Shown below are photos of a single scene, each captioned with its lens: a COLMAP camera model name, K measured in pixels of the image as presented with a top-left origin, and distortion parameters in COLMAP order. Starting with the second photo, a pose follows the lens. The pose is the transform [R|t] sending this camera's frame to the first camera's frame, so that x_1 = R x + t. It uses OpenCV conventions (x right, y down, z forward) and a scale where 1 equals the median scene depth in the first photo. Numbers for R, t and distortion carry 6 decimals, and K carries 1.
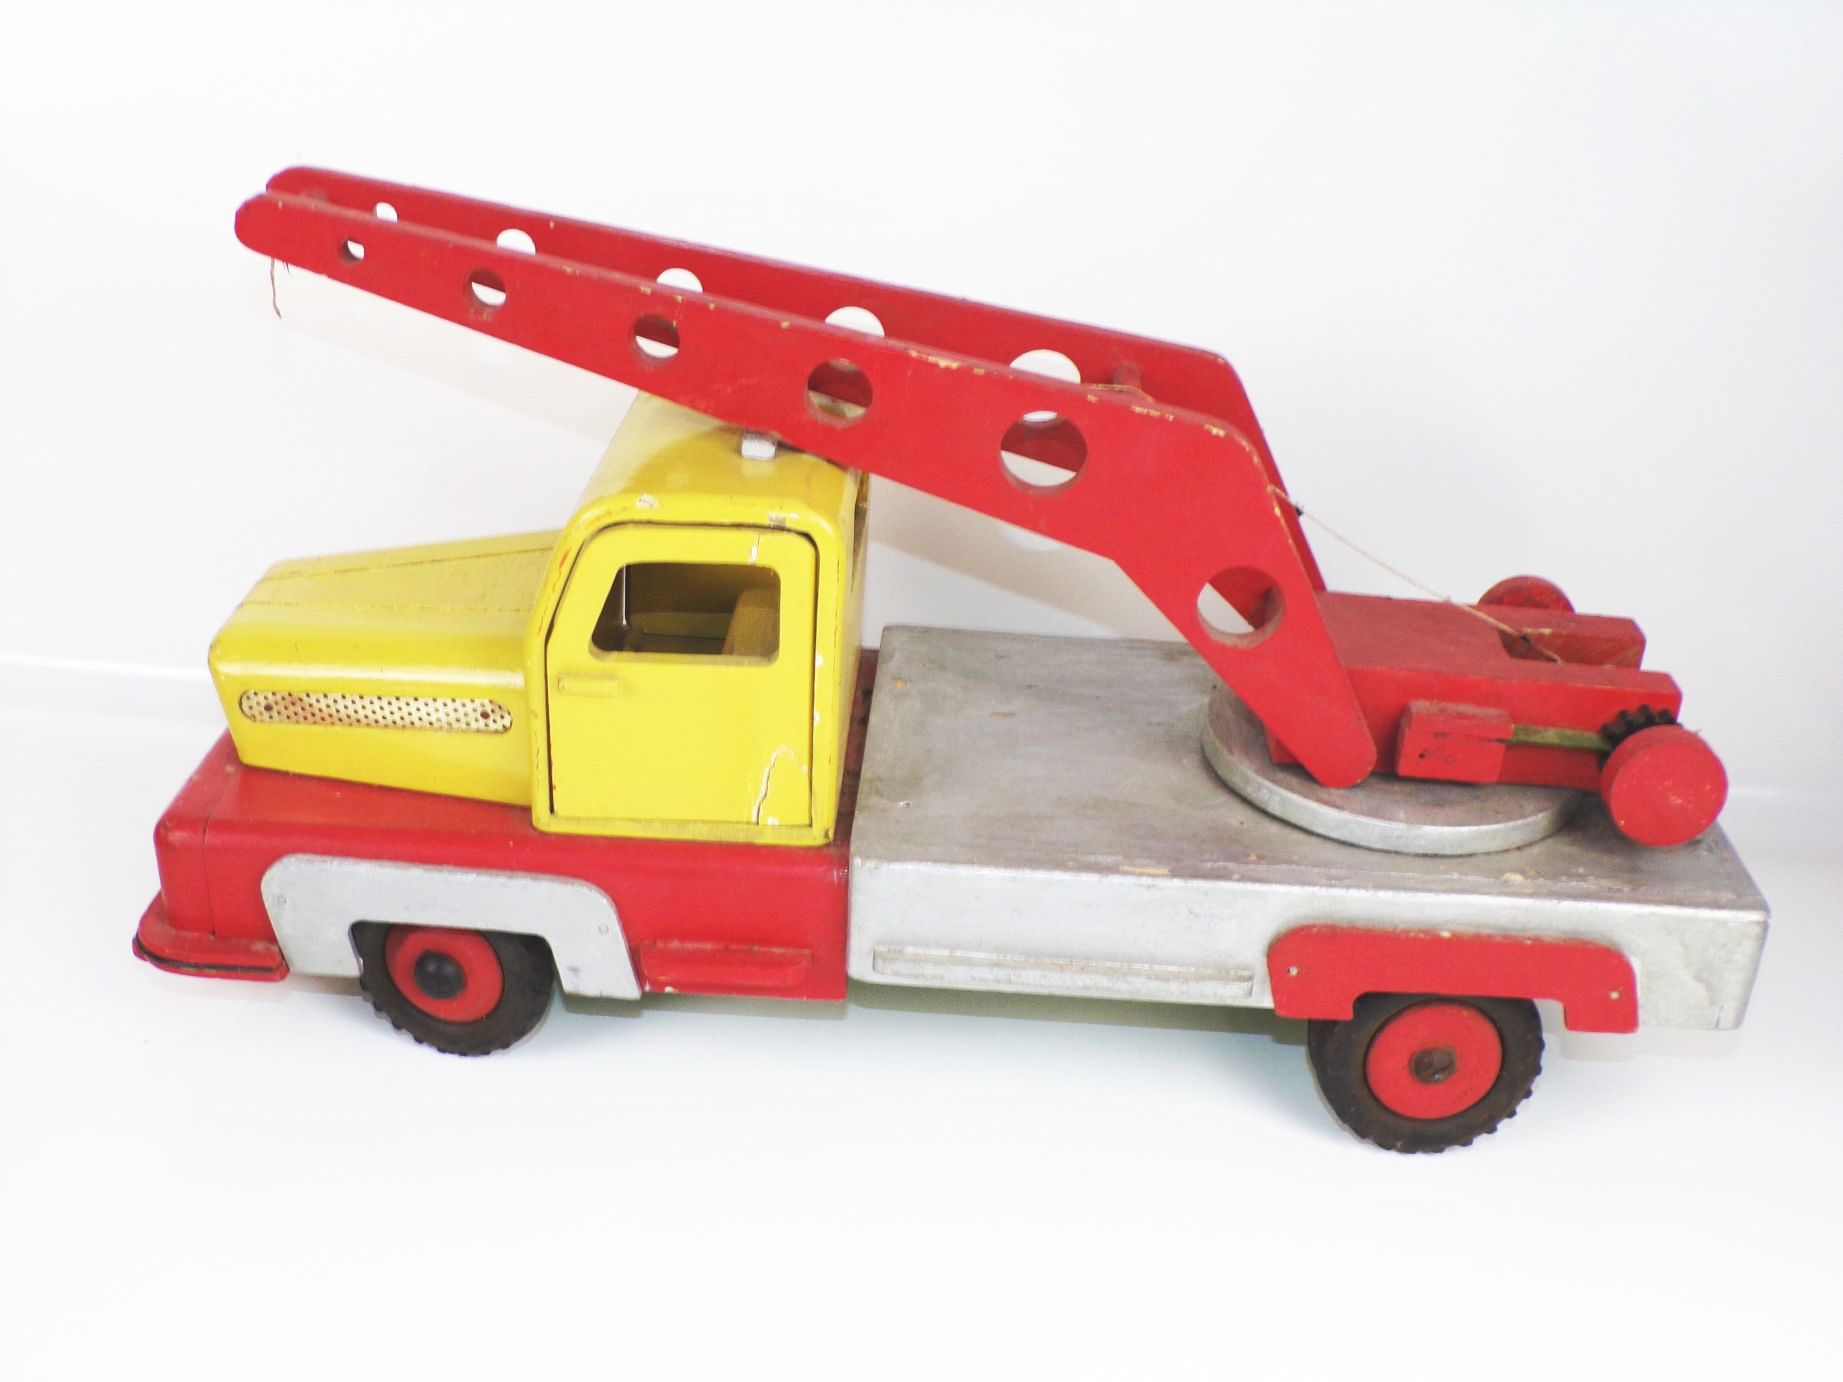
lens RADIAL K [[2121.0, 0, 921.5], [0, 2121.0, 691.0], [0, 0, 1]] dist [-0.127871, 0.159418]
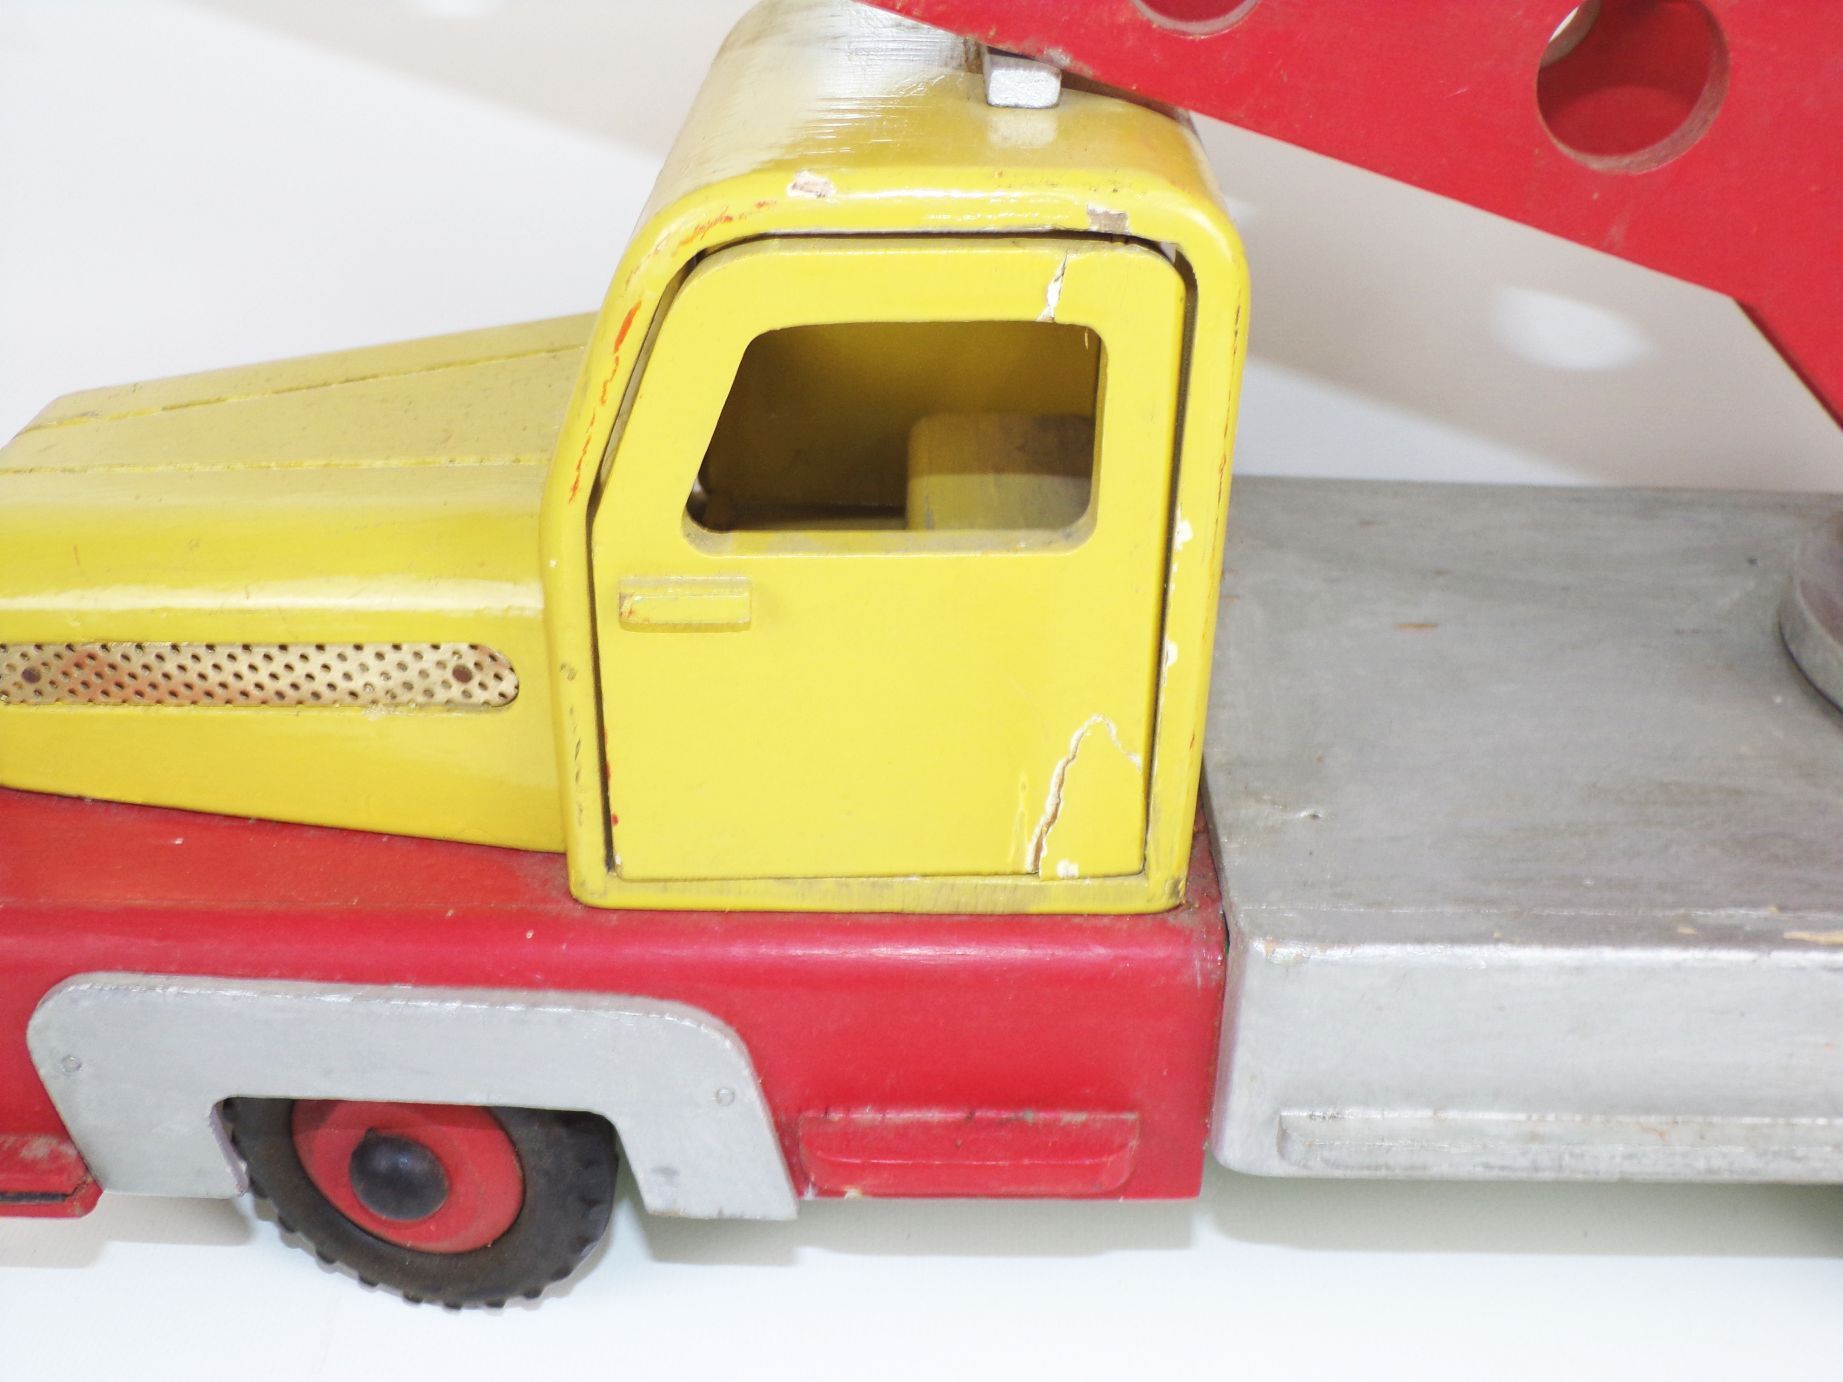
lens RADIAL K [[2121.0, 0, 921.5], [0, 2121.0, 691.0], [0, 0, 1]] dist [-0.127871, 0.159418]
pose [[0.999010, -0.040967, 0.017359, -0.108513], [0.040025, 0.997871, 0.051495, -0.005507], [-0.019431, -0.050749, 0.998522, 0.506310]]
